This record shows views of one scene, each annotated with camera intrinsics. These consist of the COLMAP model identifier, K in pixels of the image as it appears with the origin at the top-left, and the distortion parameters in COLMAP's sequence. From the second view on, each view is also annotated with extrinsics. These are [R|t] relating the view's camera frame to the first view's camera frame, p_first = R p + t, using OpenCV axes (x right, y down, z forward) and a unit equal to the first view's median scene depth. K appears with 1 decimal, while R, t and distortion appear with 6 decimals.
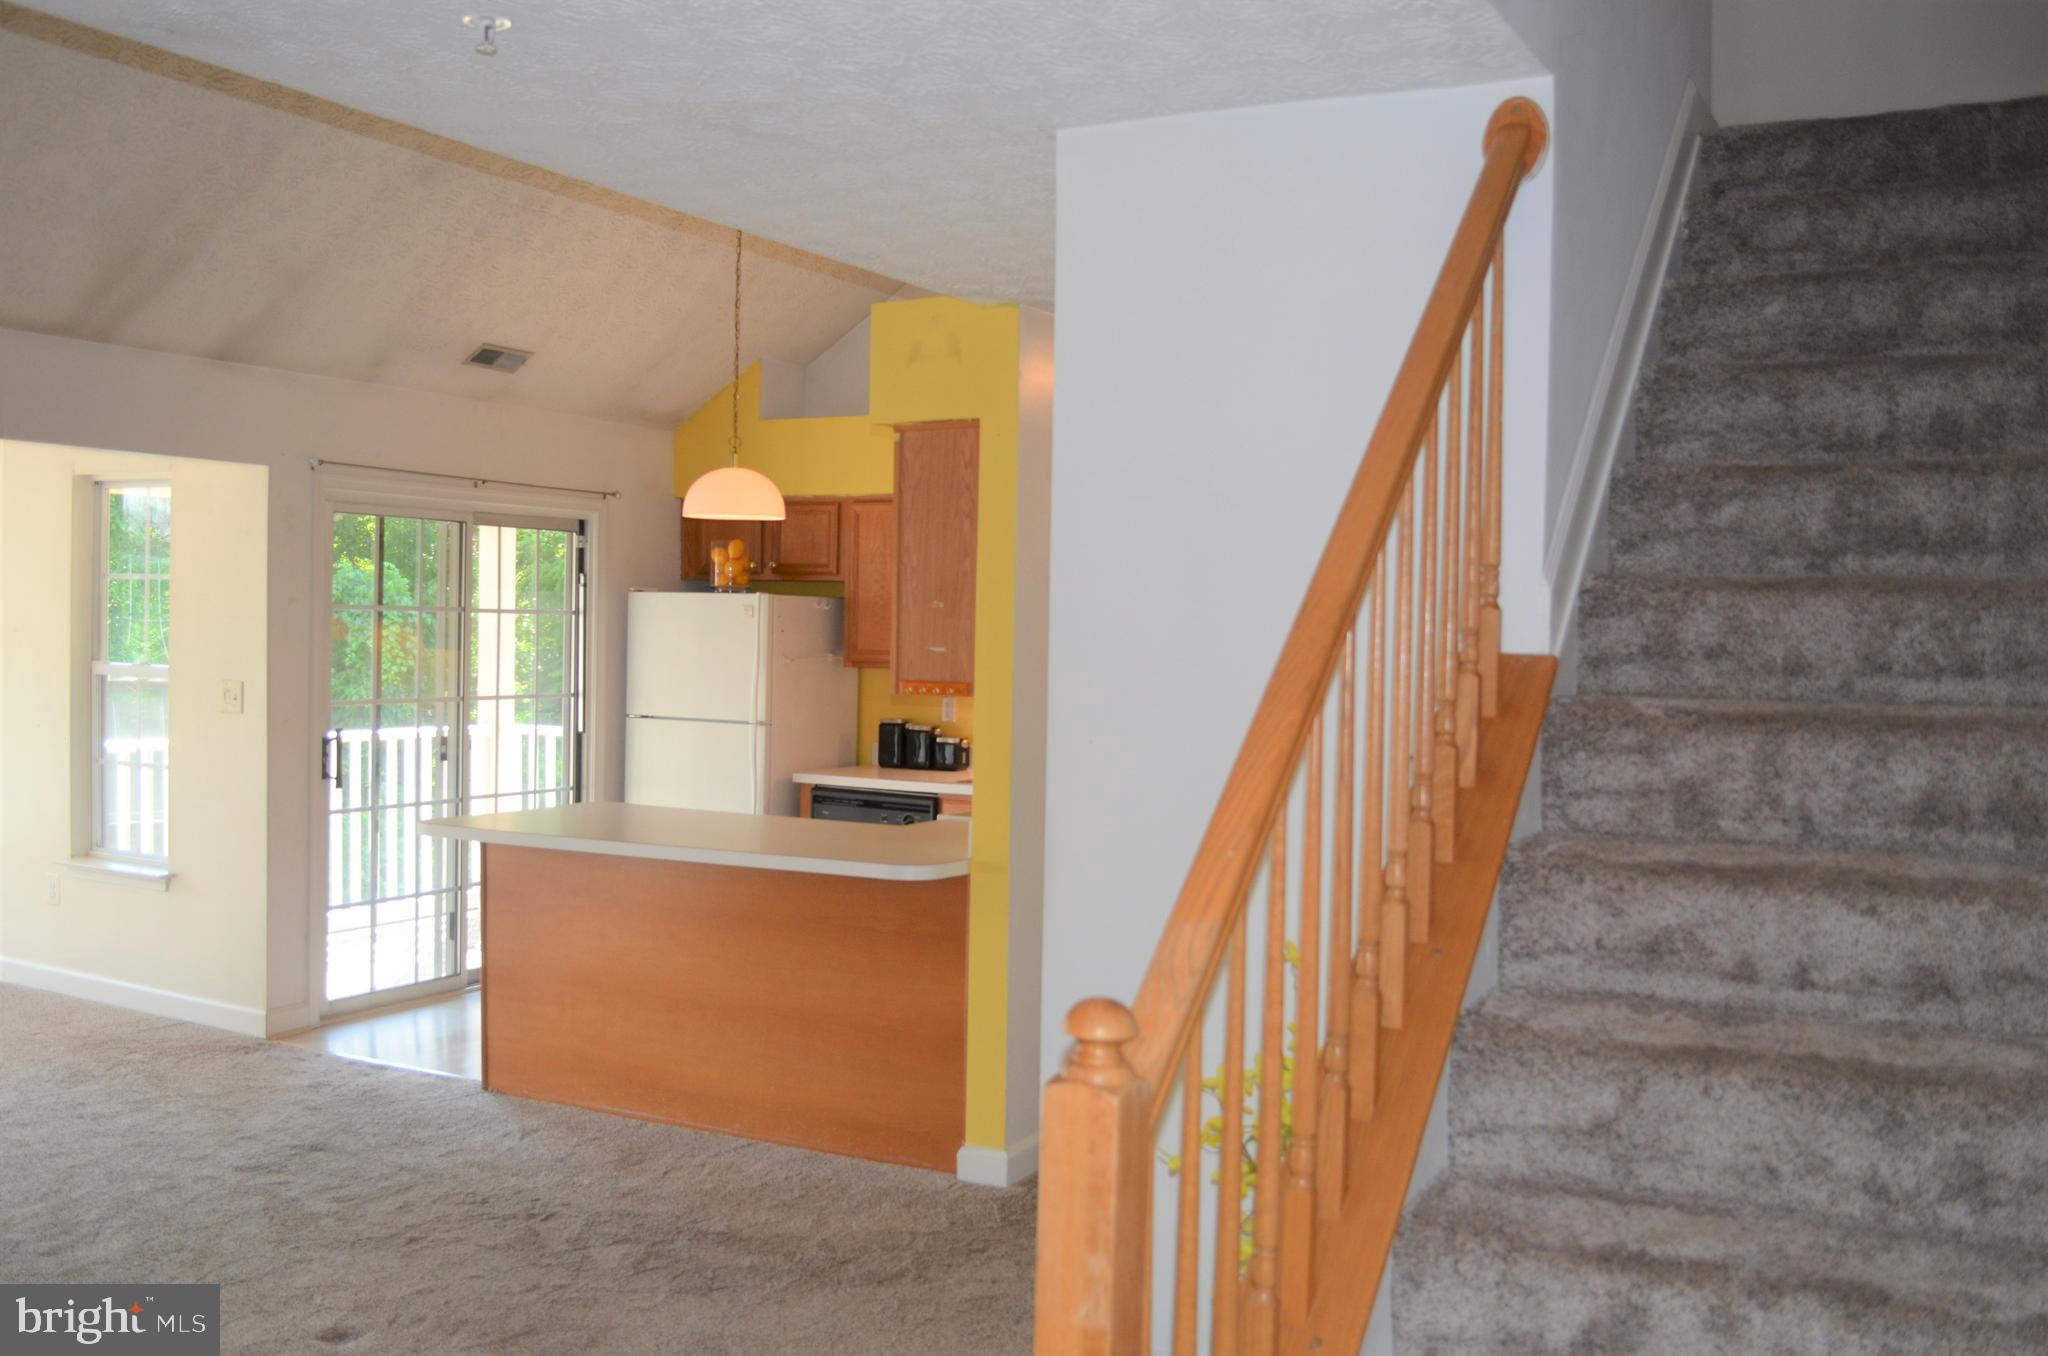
lens RADIAL K [[1877.0, 0, 1022.8], [0, 1877.0, 679.2], [0, 0, 1]] dist [-0.061636, 0.000000]
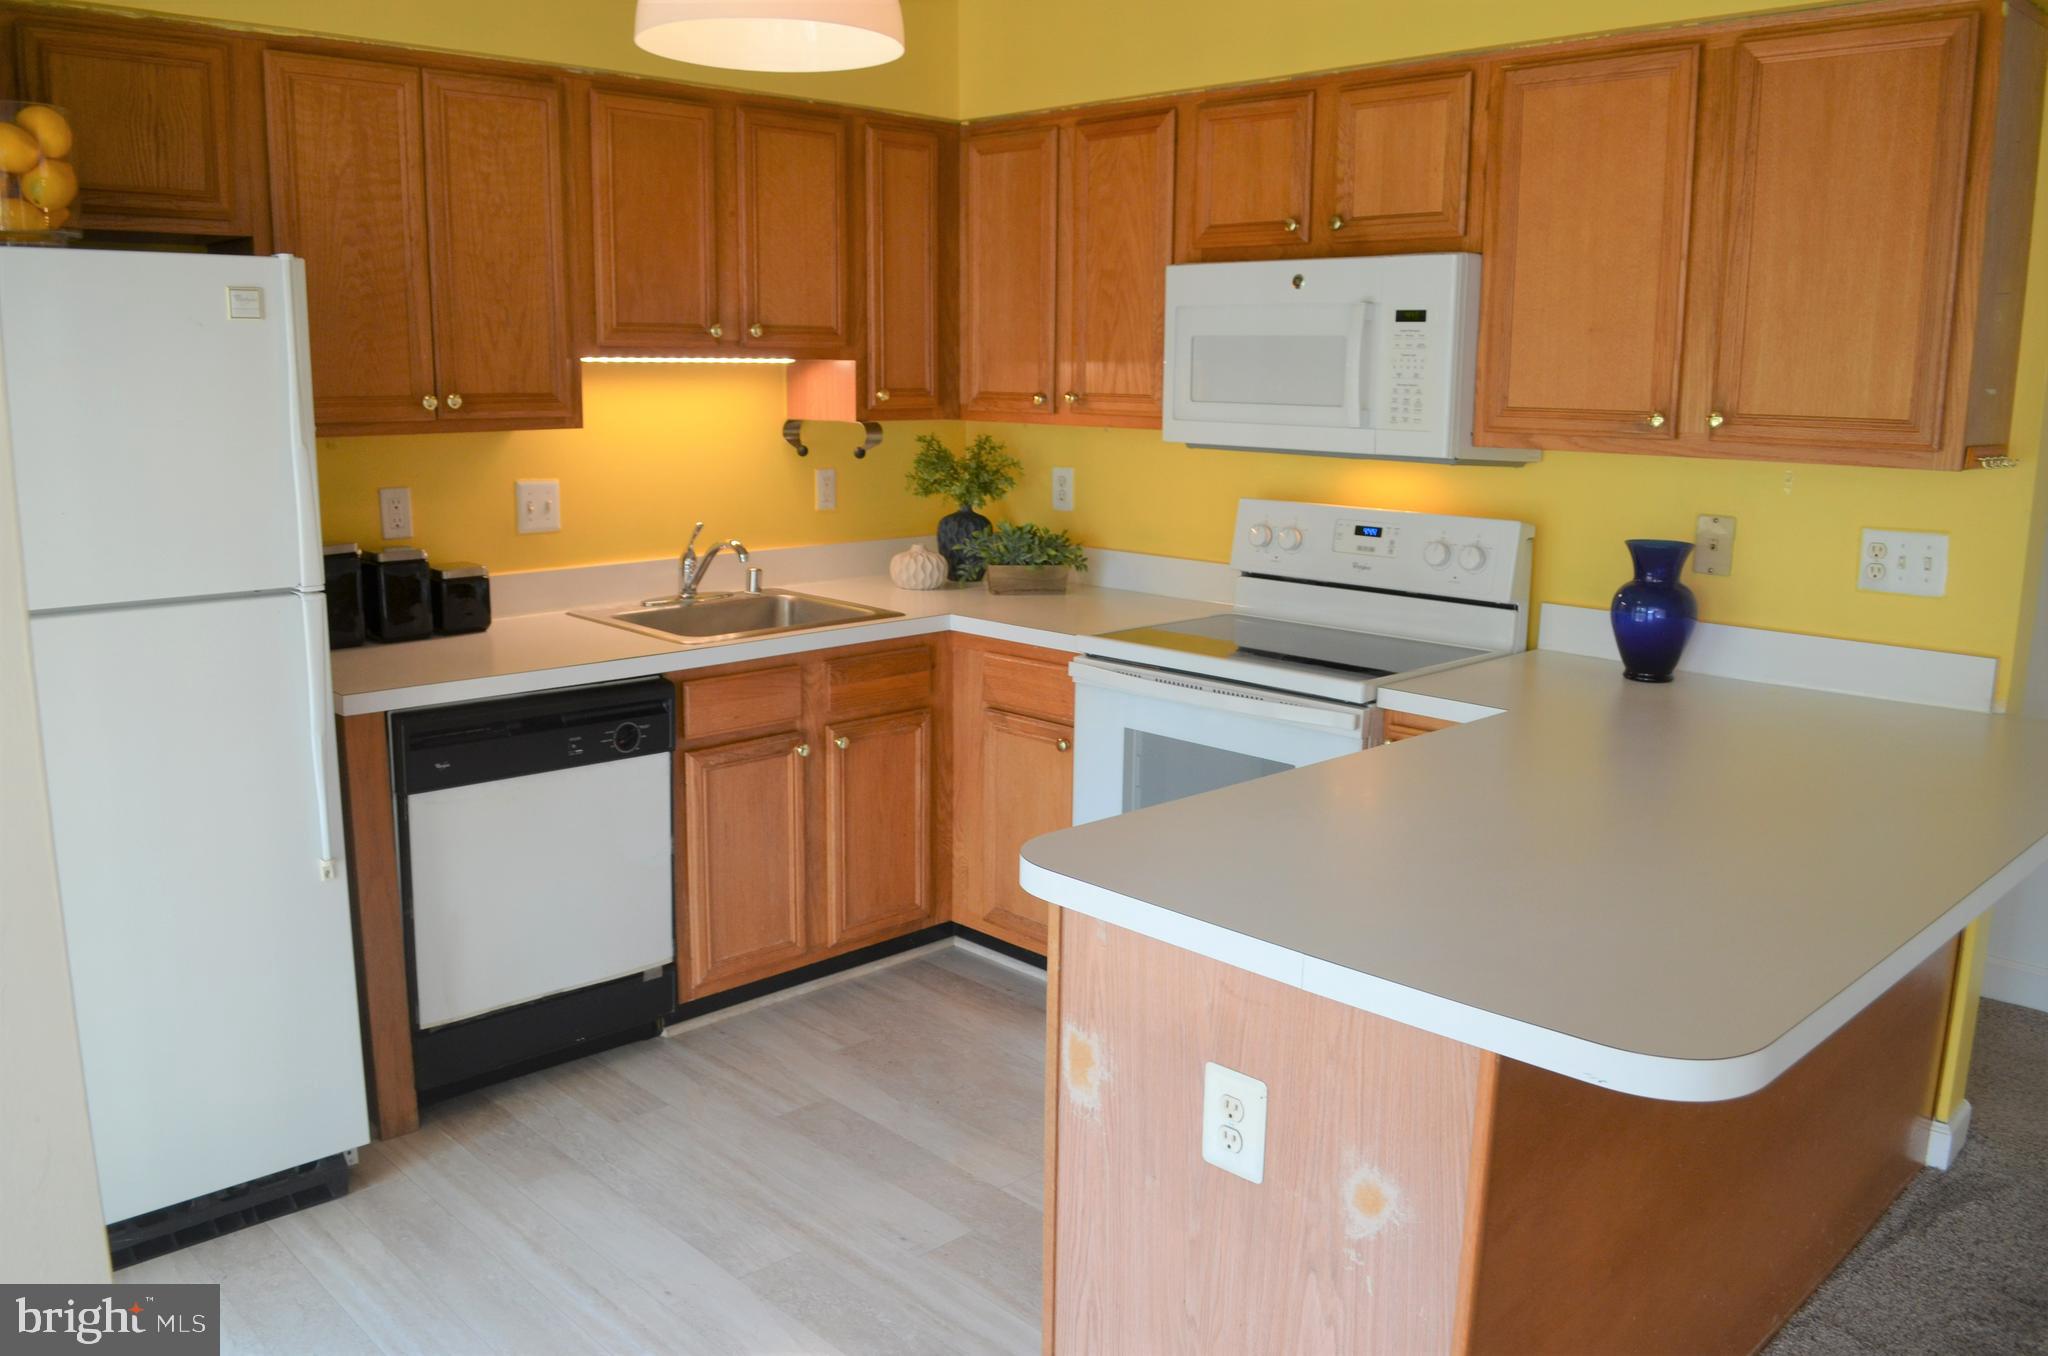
lens RADIAL K [[1596.5, 0, 1017.8], [0, 1596.5, 691.1], [0, 0, 1]] dist [-0.086615, 0.019133]
pose [[0.301984, -0.202917, 0.931467, -0.468602], [0.023479, 0.978371, 0.205523, -0.023369], [-0.953024, -0.040195, 0.300216, 0.864686]]
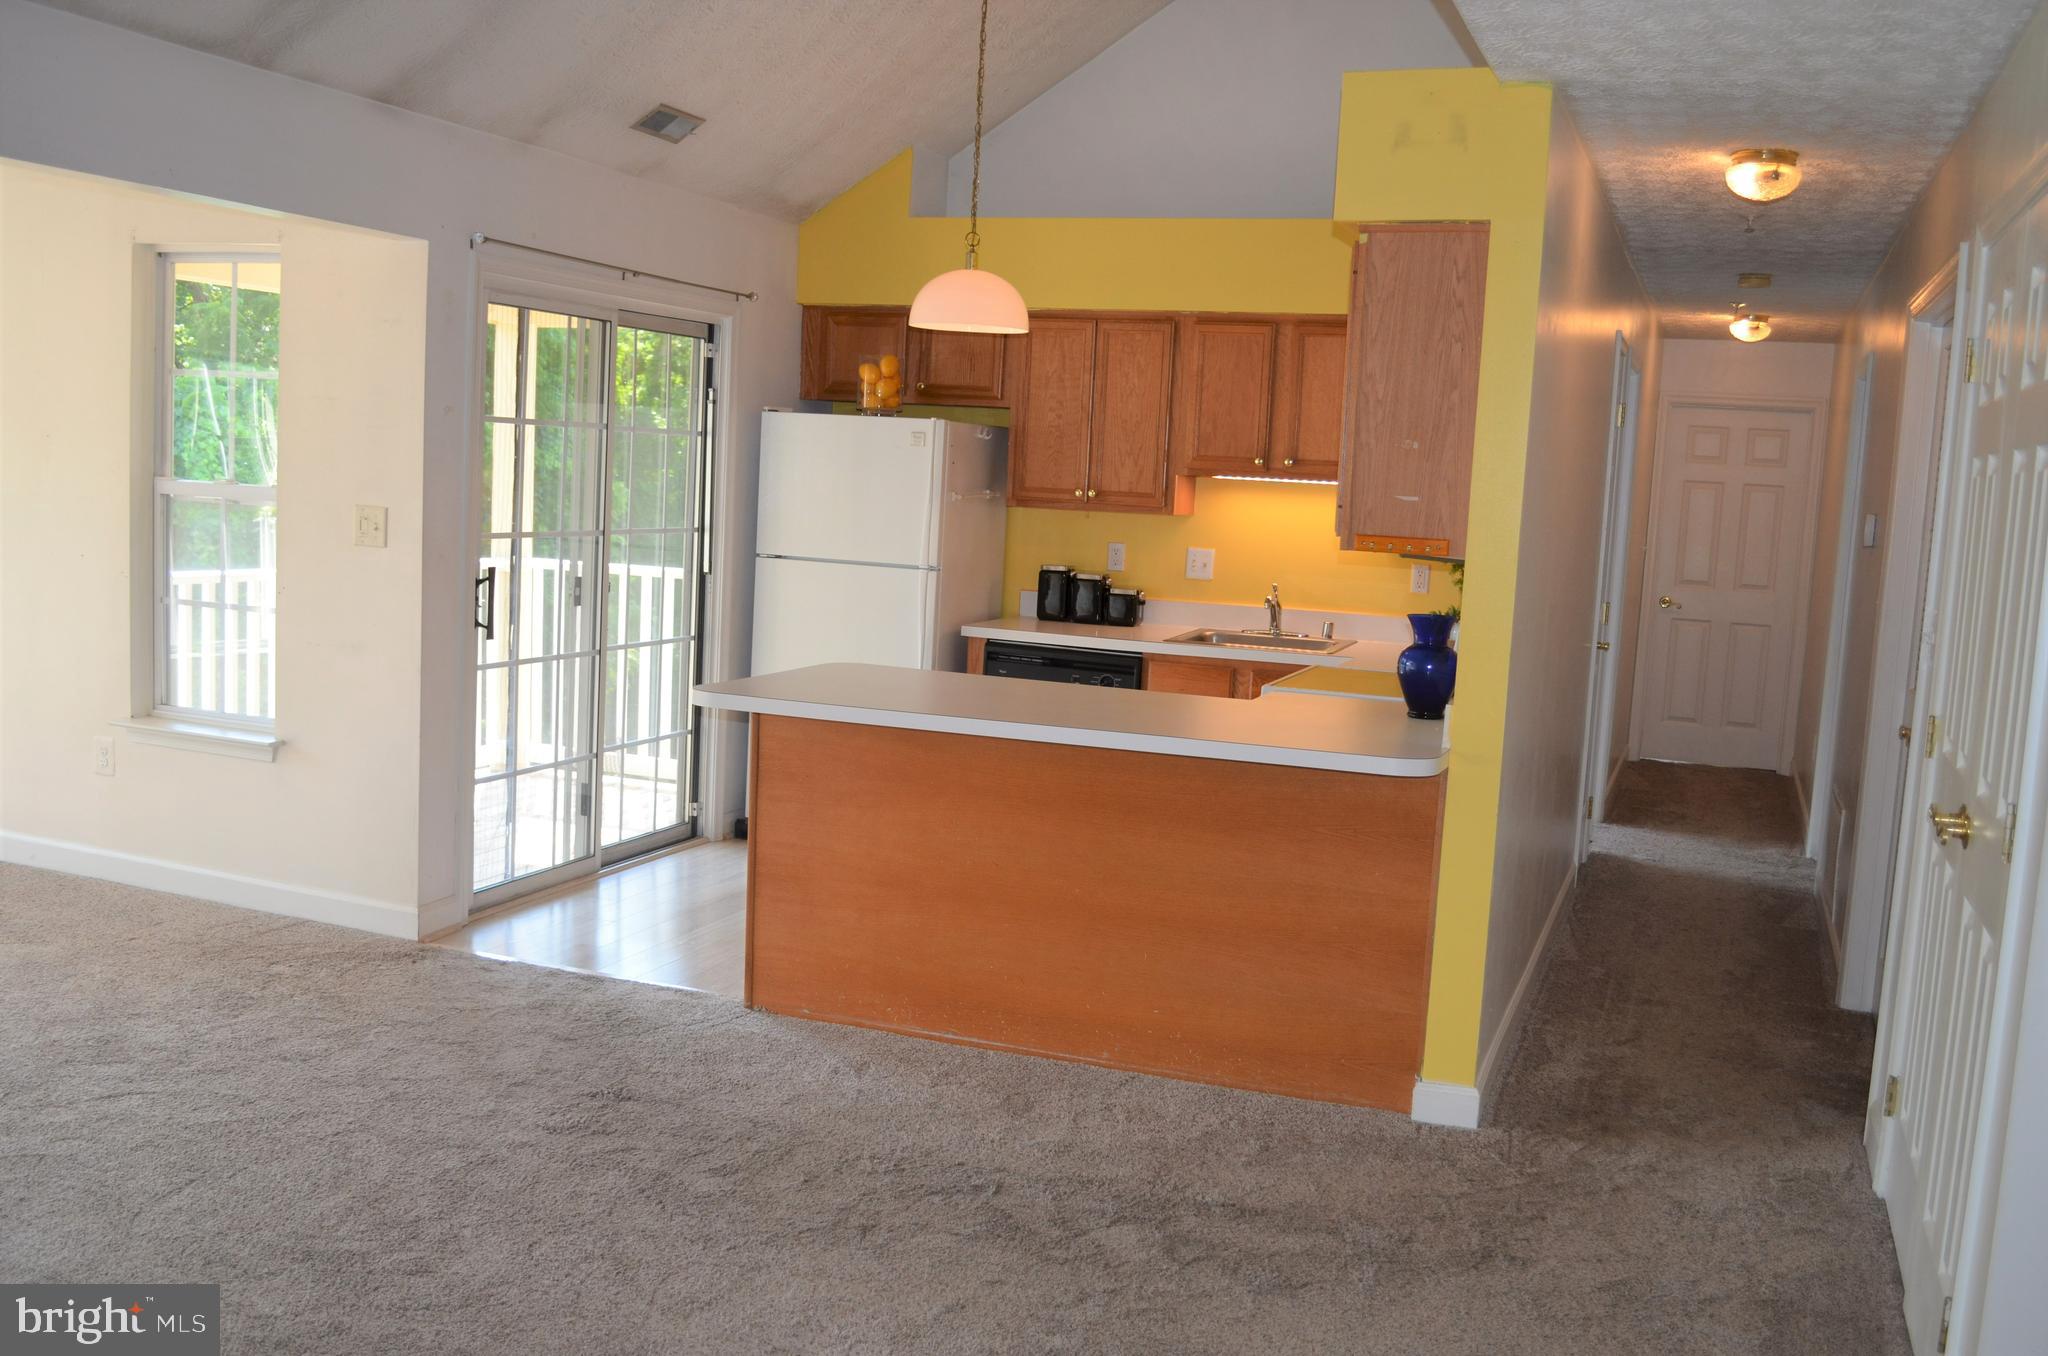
lens RADIAL K [[1877.0, 0, 1025.0], [0, 1877.0, 677.7], [0, 0, 1]] dist [-0.061636, 0.000000]
pose [[0.990500, 0.015578, 0.136629, -0.244793], [-0.027553, 0.995897, 0.086201, -0.002535], [-0.134726, -0.089147, 0.986865, 0.145359]]
